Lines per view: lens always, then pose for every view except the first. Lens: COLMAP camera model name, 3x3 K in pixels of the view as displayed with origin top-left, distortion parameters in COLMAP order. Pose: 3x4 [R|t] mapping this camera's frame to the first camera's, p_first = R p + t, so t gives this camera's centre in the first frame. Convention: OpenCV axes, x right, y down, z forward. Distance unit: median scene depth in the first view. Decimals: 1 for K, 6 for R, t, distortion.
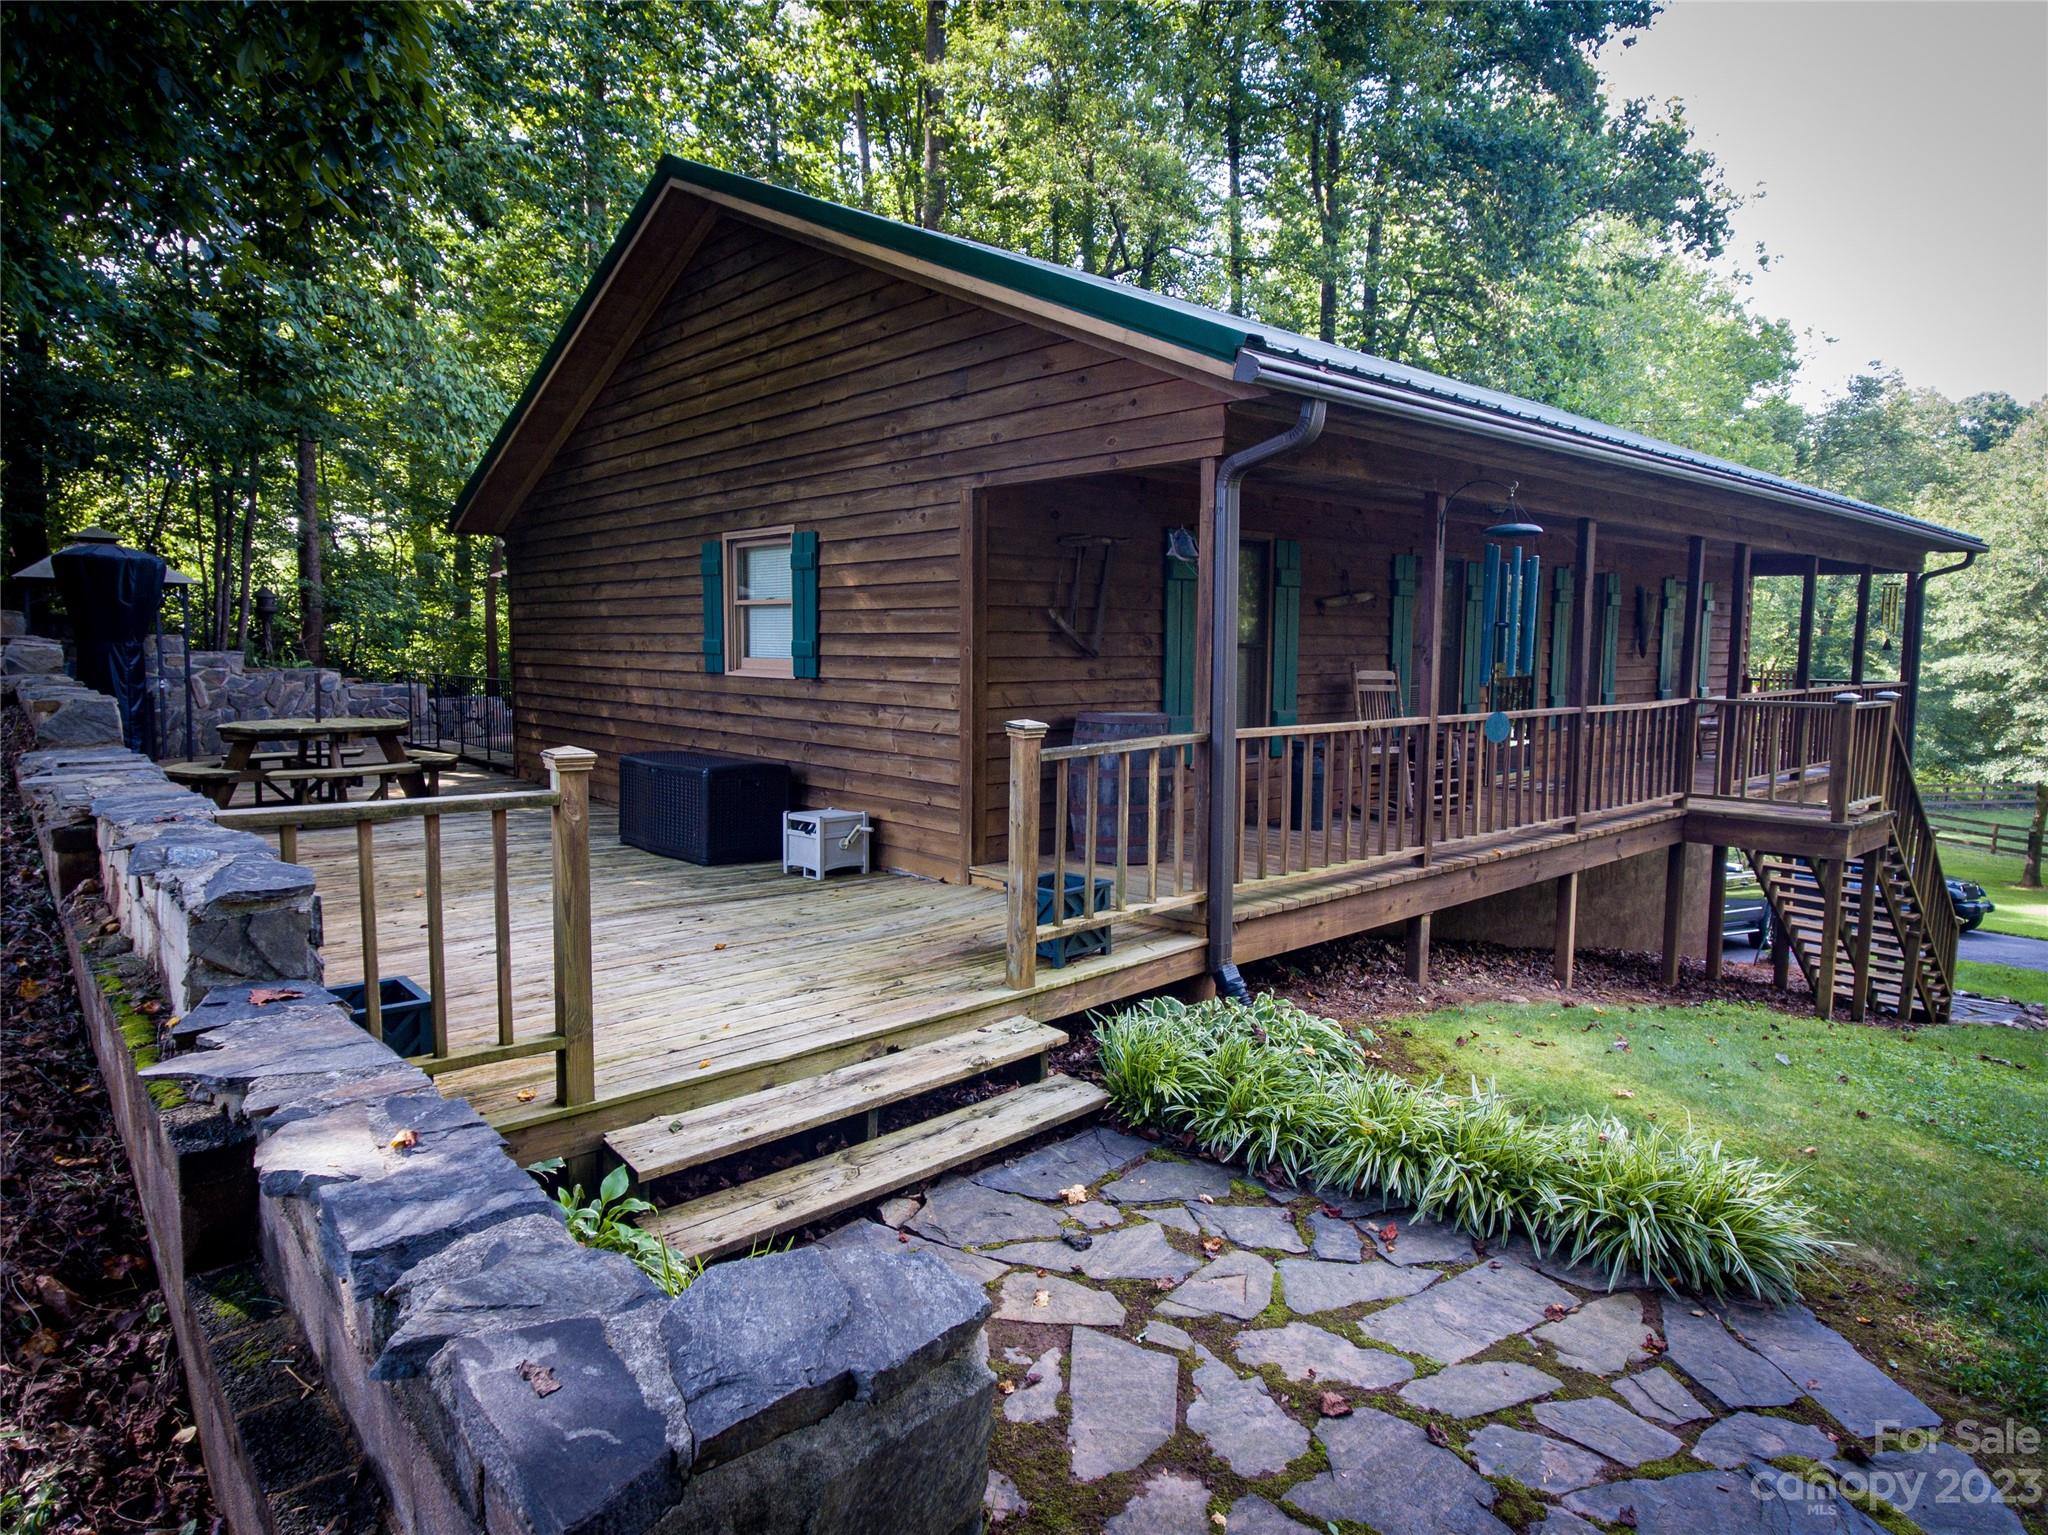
lens RADIAL K [[1197.6, 0, 1024.3], [0, 1197.6, 769.9], [0, 0, 1]] dist [-0.000048, 0.000099]
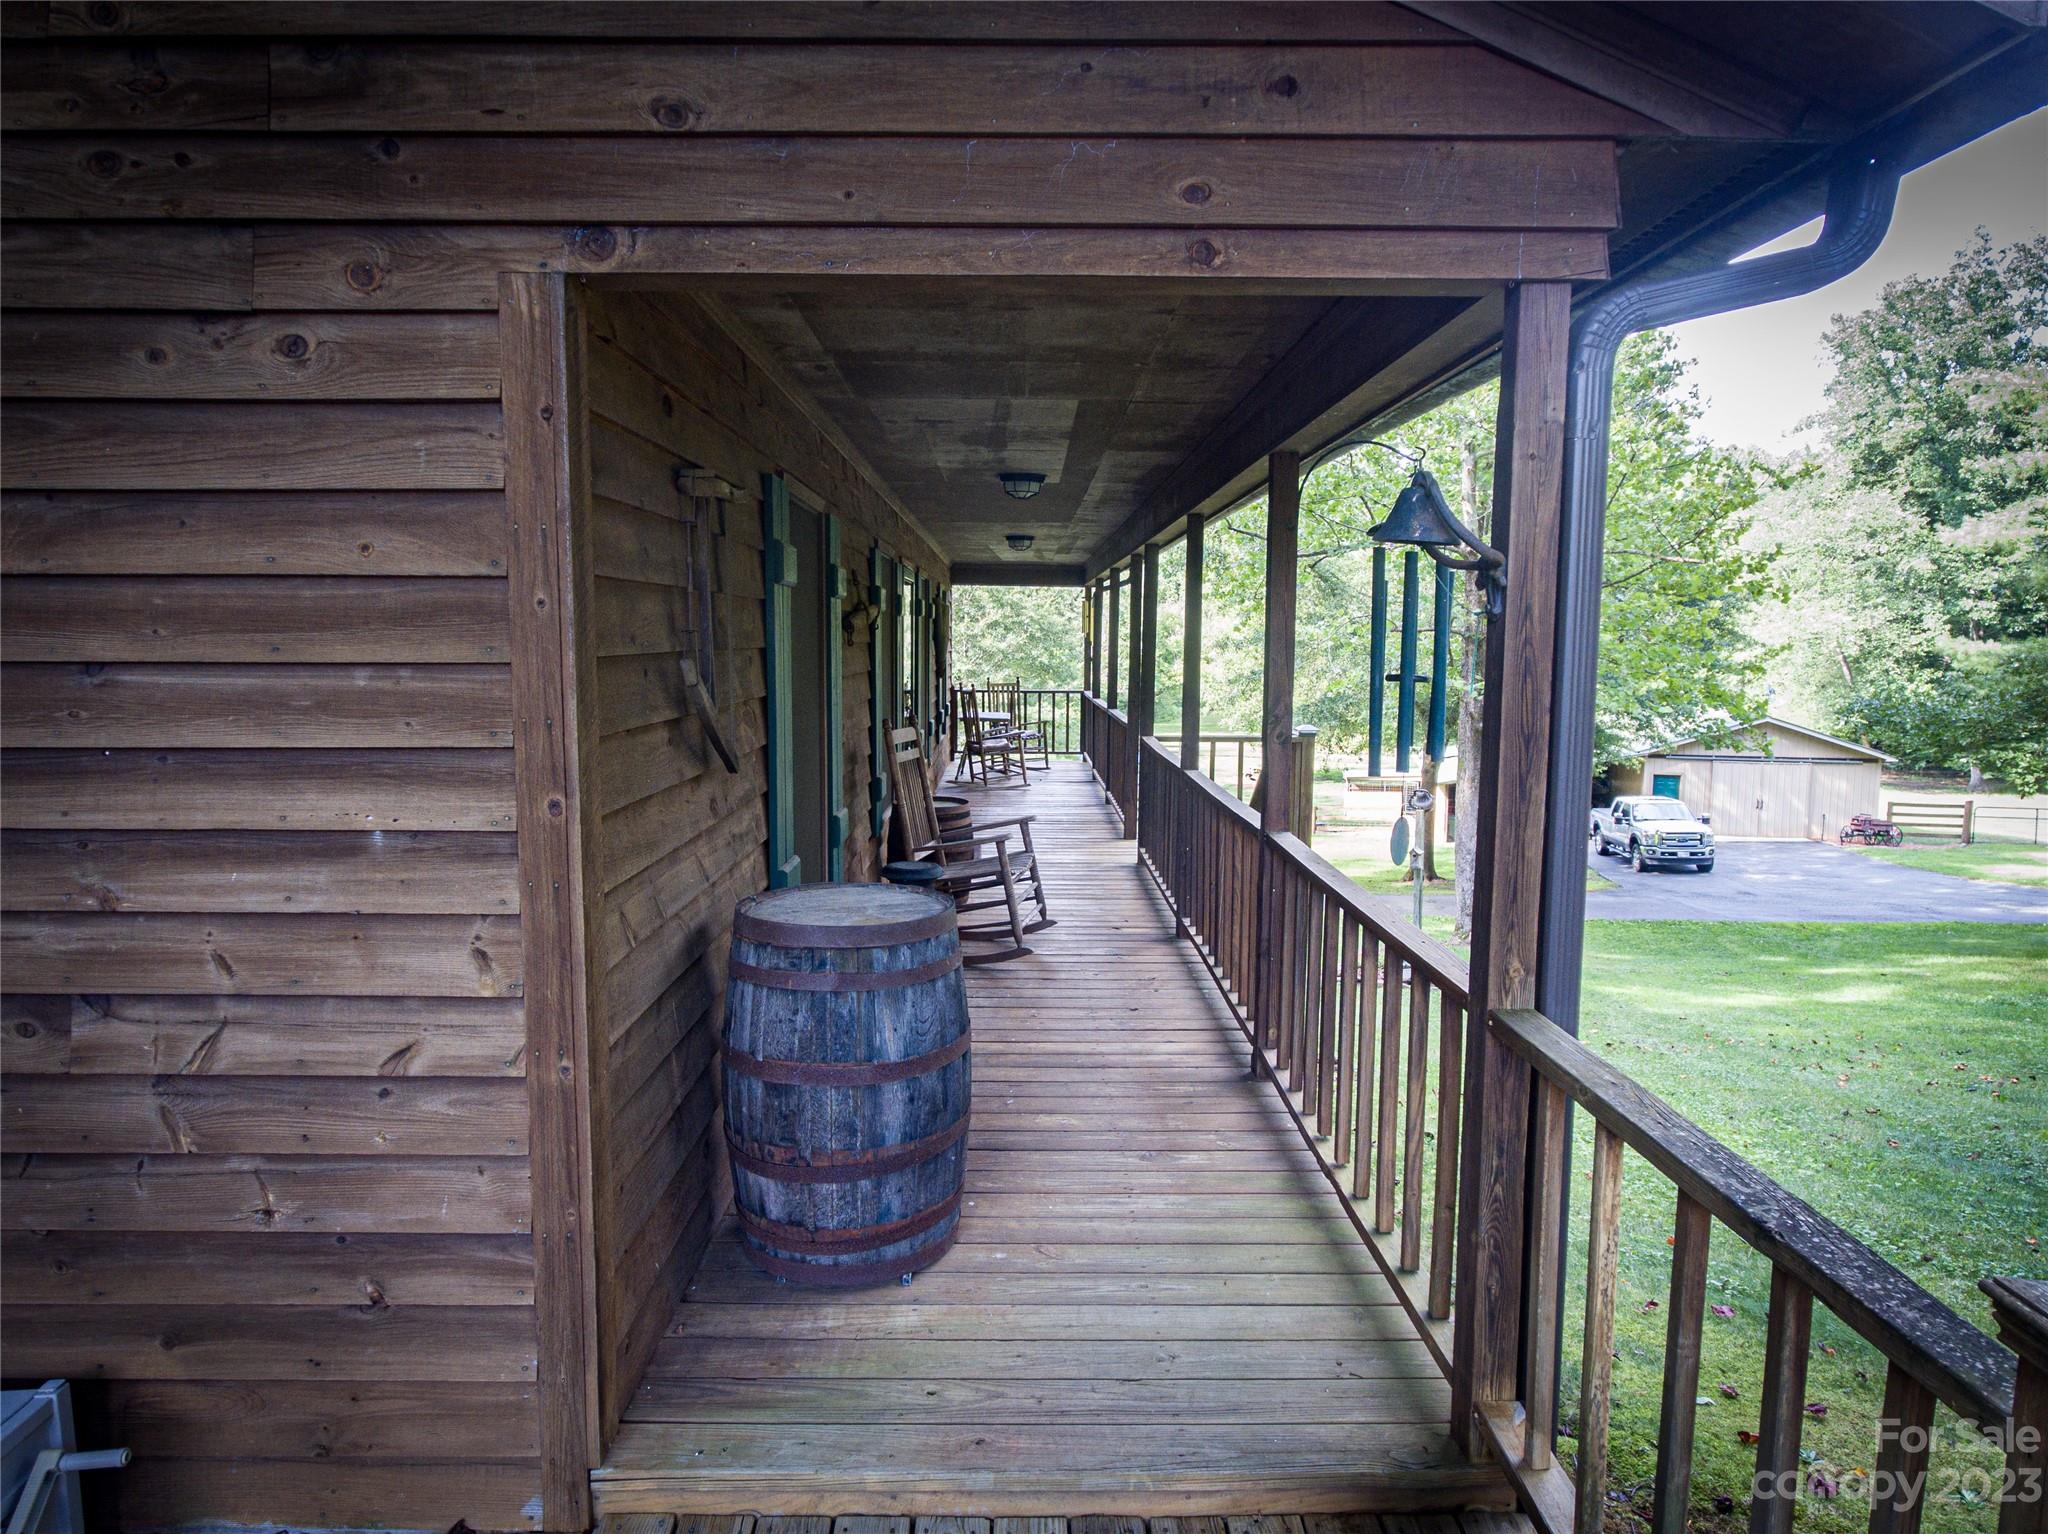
lens RADIAL K [[1197.6, 0, 1018.9], [0, 1197.6, 767.5], [0, 0, 1]] dist [-0.000048, 0.000099]
pose [[0.664792, -0.086879, 0.741959, -0.177981], [0.084987, 0.995562, 0.040427, -0.101245], [-0.742179, 0.036181, 0.669225, 0.638656]]
